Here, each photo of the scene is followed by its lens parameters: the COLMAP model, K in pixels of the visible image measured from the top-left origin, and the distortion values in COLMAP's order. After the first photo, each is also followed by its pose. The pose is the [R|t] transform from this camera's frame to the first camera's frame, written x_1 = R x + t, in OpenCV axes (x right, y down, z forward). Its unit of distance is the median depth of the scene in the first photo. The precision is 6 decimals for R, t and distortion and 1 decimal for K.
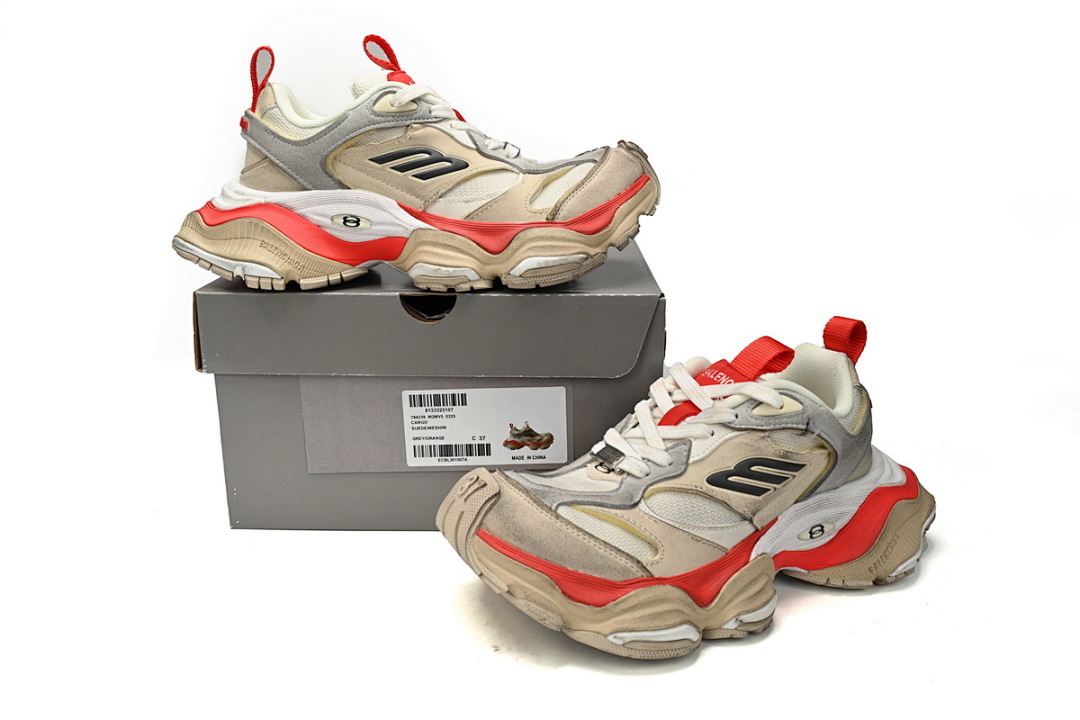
lens RADIAL K [[954.8, 0, 540.0], [0, 954.8, 360.0], [0, 0, 1]] dist [0.000512, 0.000998]
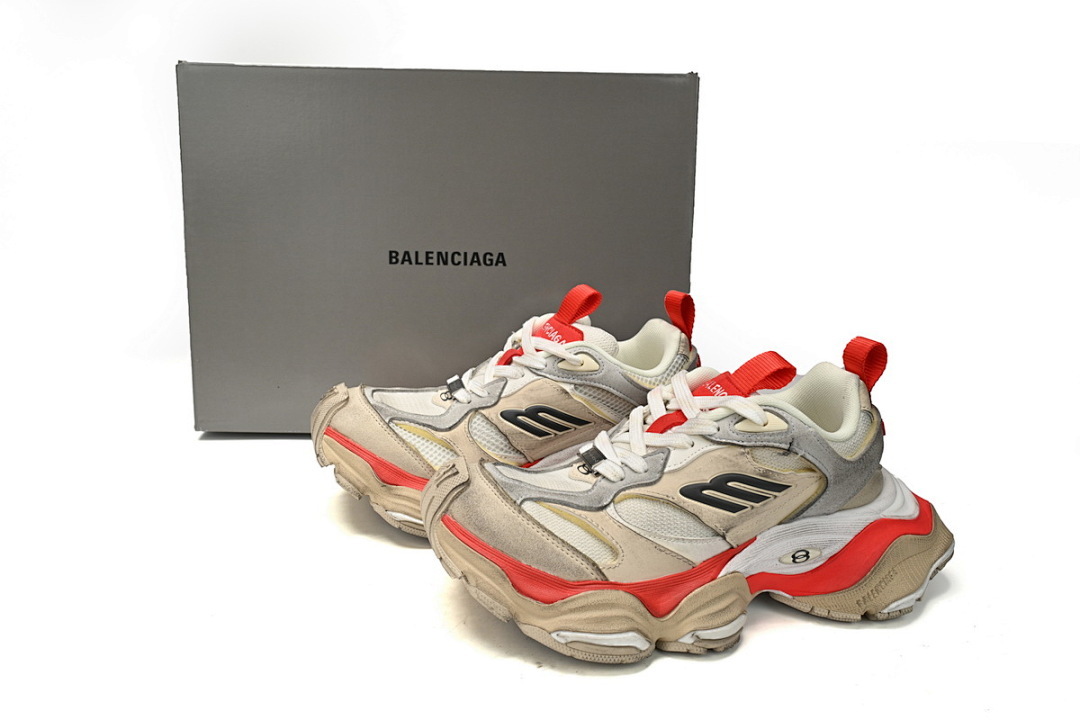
lens RADIAL K [[954.8, 0, 540.0], [0, 954.8, 360.0], [0, 0, 1]] dist [0.000512, 0.000998]
pose [[0.980775, 0.077945, -0.178900, 0.197569], [-0.078102, 0.996926, 0.006180, -0.003988], [0.178832, 0.007911, 0.983848, 0.001295]]
